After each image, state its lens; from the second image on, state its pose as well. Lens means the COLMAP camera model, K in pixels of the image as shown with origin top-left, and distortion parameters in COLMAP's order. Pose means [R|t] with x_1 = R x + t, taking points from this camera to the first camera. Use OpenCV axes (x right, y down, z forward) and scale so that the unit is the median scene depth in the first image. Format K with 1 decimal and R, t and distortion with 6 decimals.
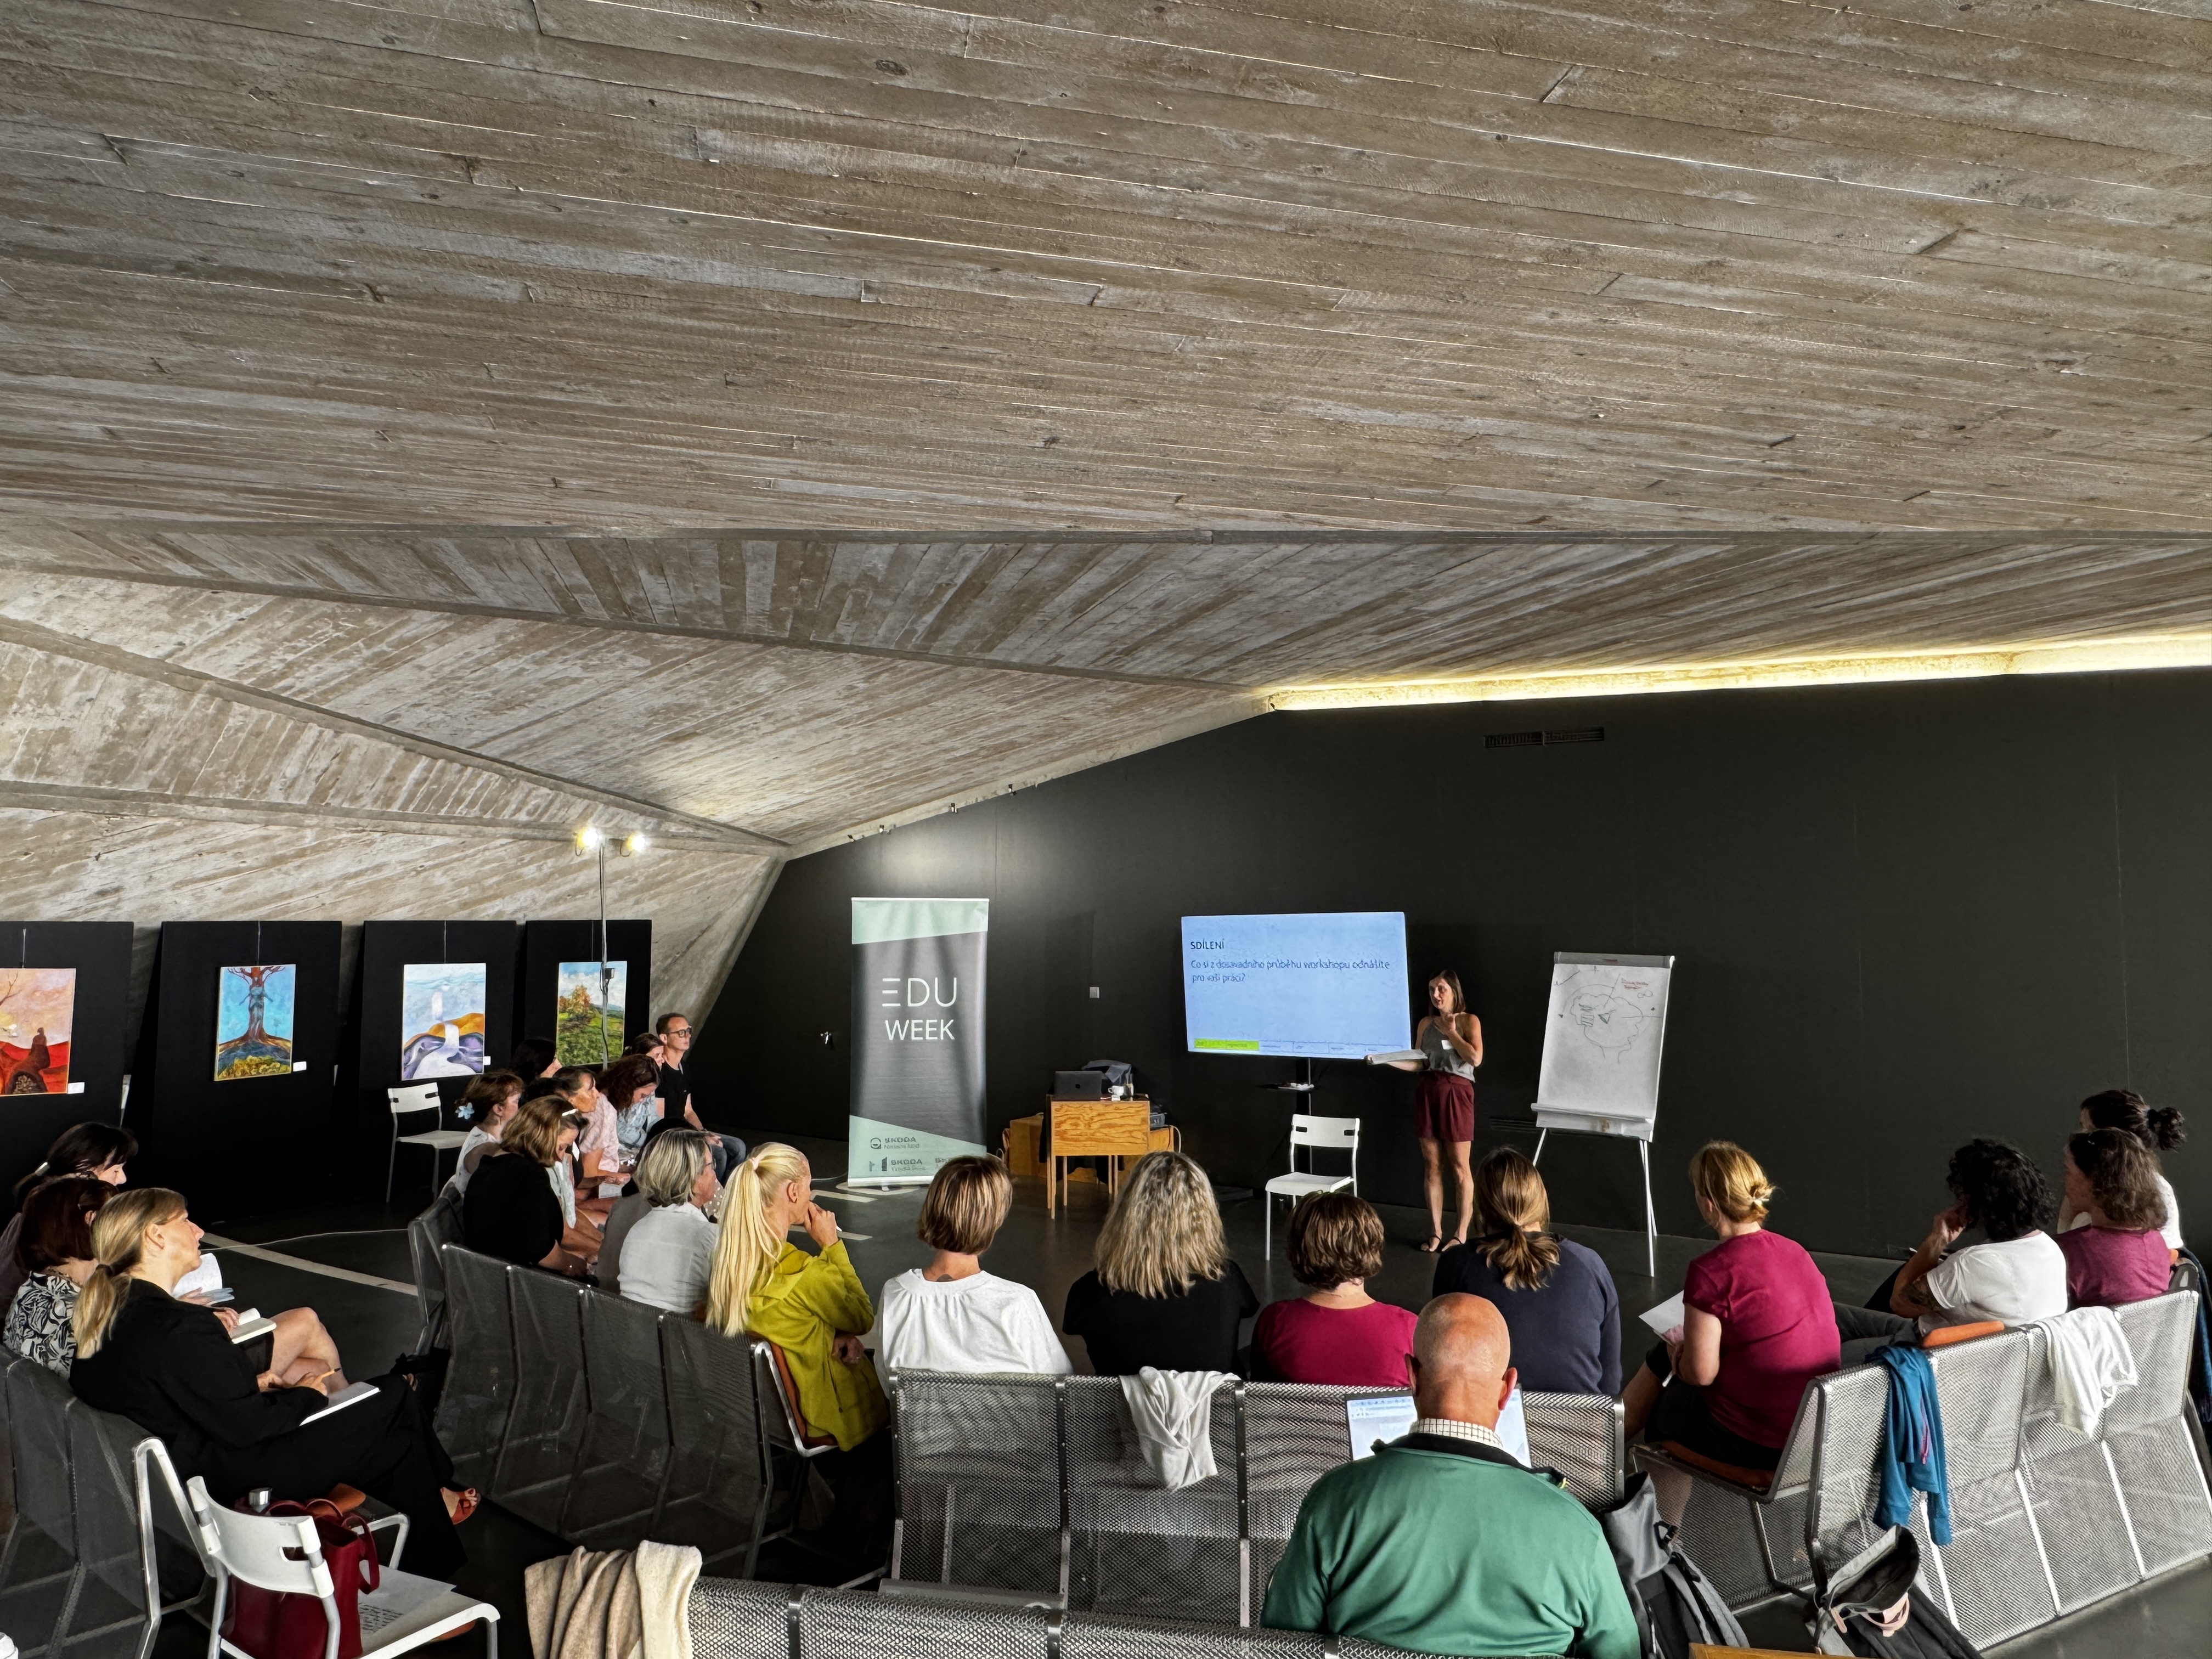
lens RADIAL K [[1479.5, 0, 1106.0], [0, 1479.5, 829.5], [0, 0, 1]] dist [-0.001315, -0.002396]
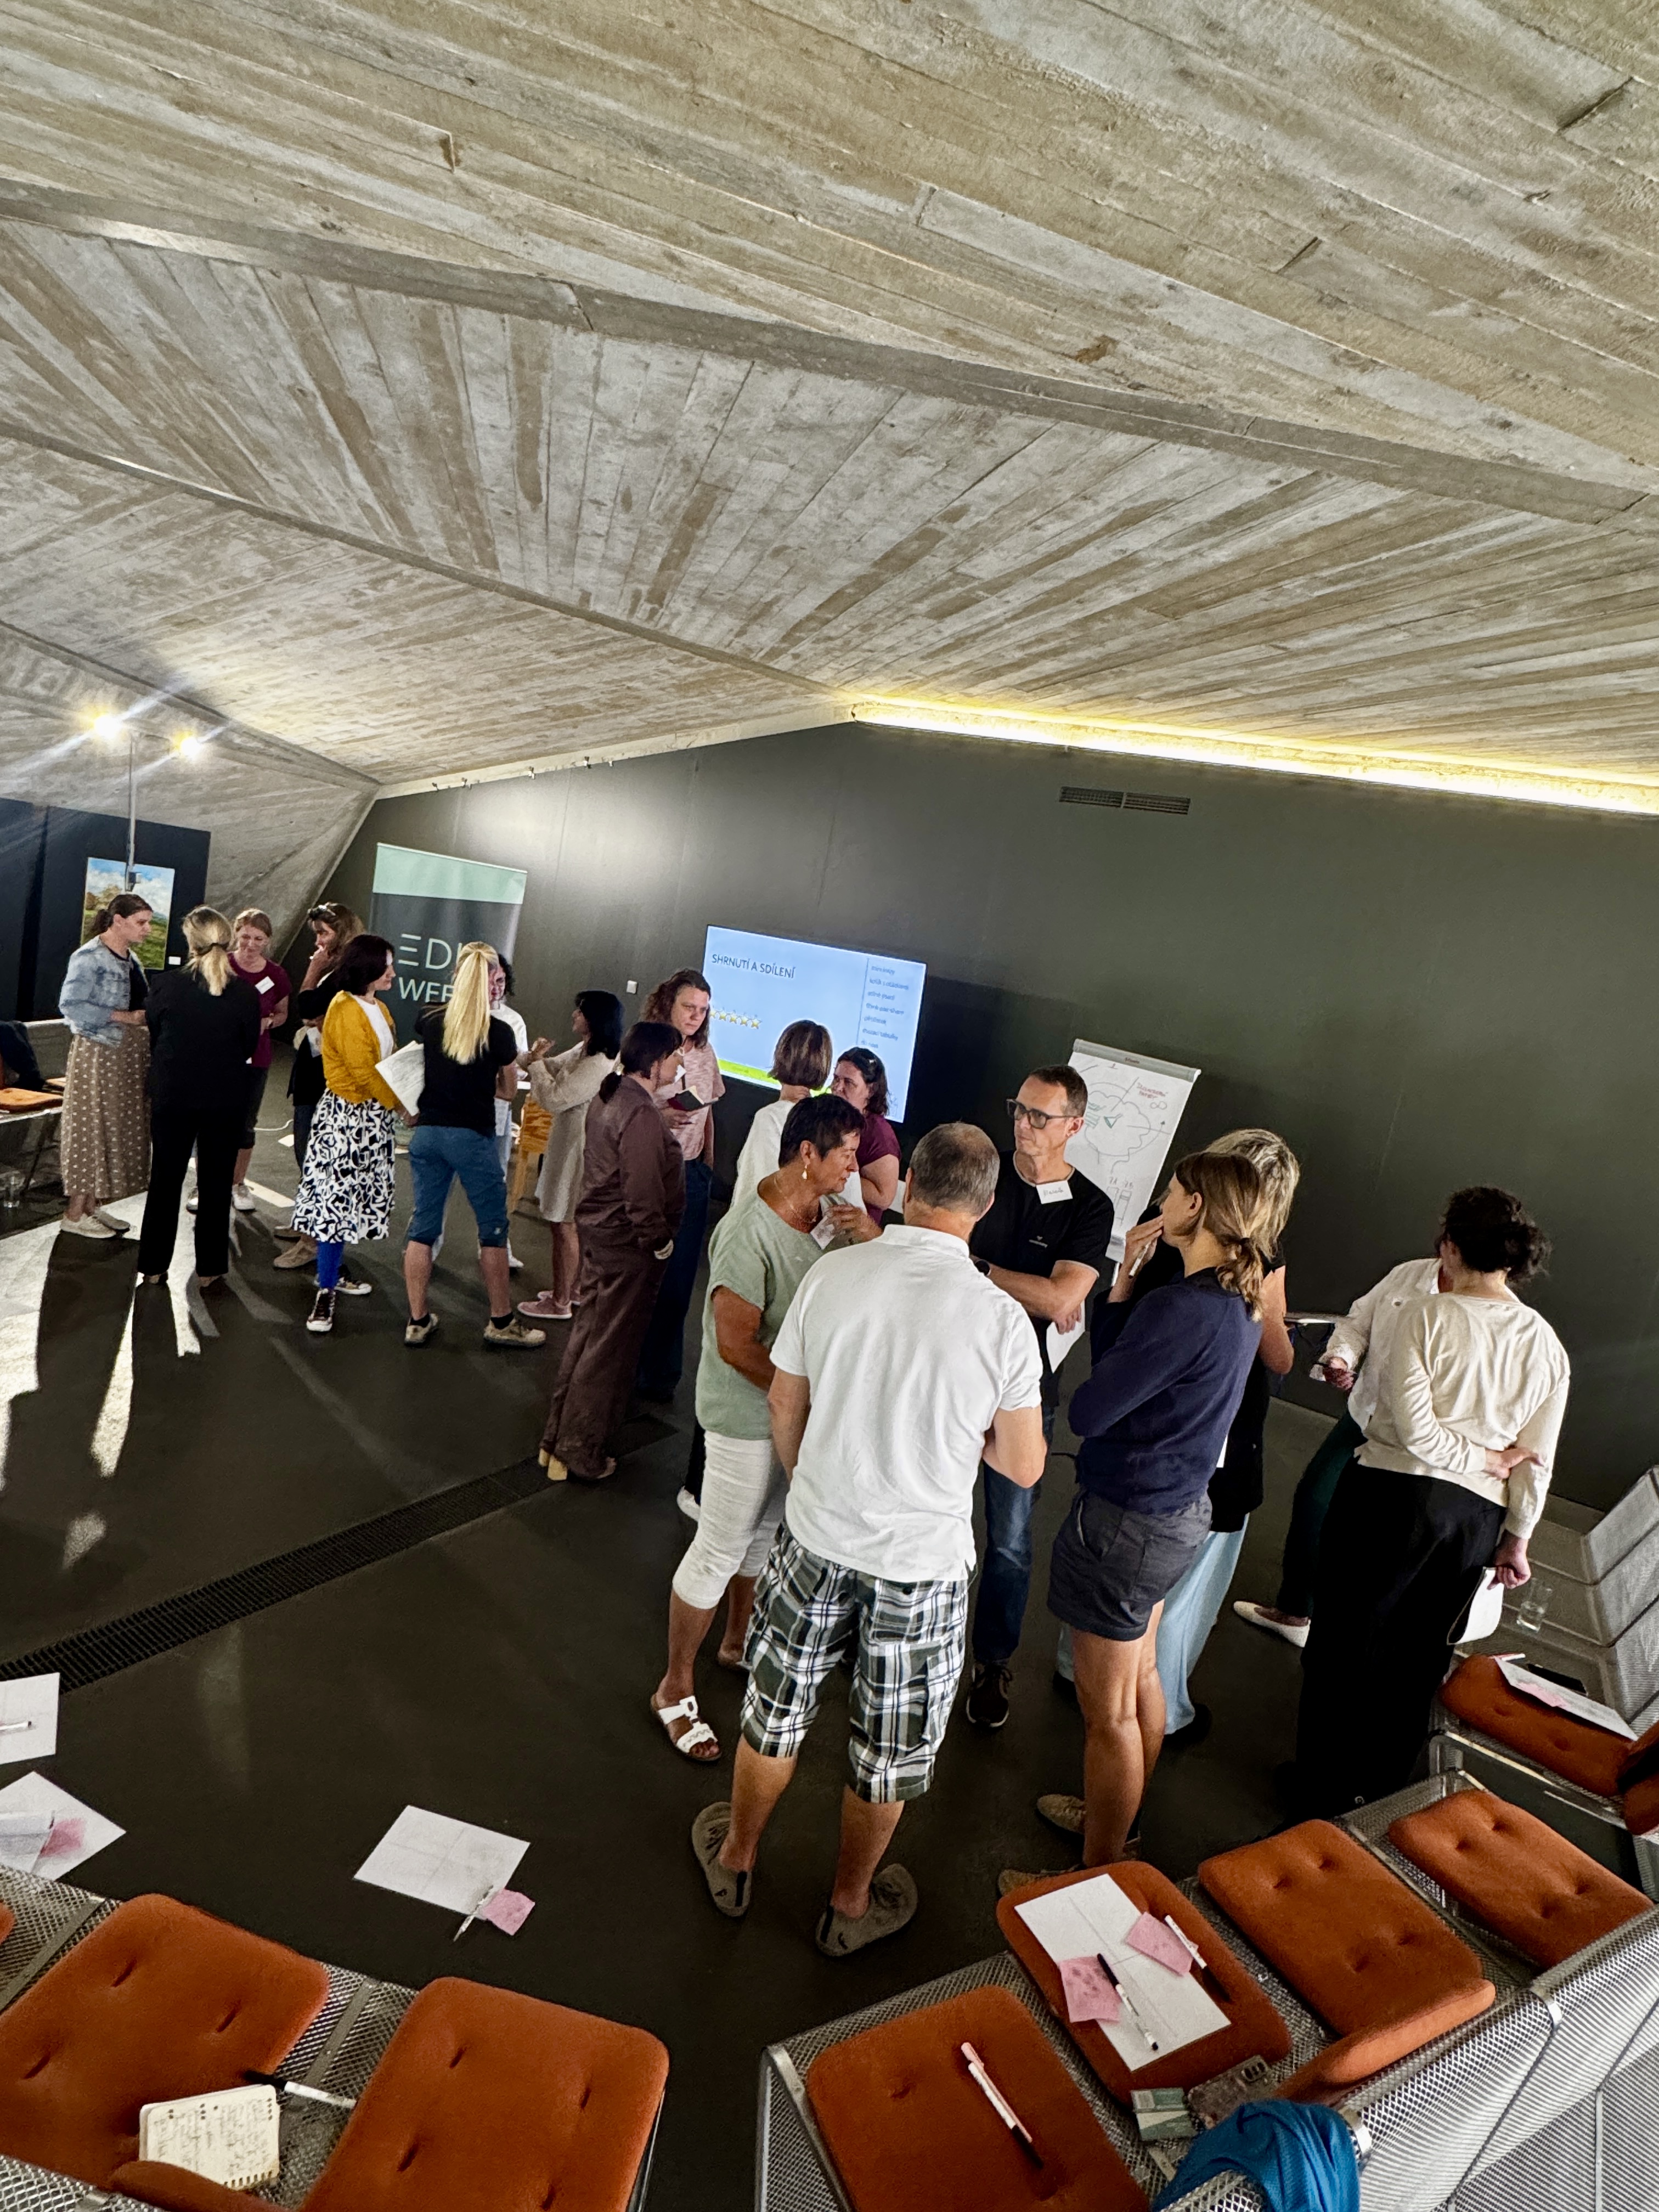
lens RADIAL K [[1145.7, 0, 829.5], [0, 1145.7, 1106.0], [0, 0, 1]] dist [0.000588, 0.000658]
pose [[0.983929, 0.174964, 0.035643, 0.116293], [-0.178523, 0.960035, 0.215551, -0.001454], [0.003495, -0.218450, 0.975842, 0.255772]]
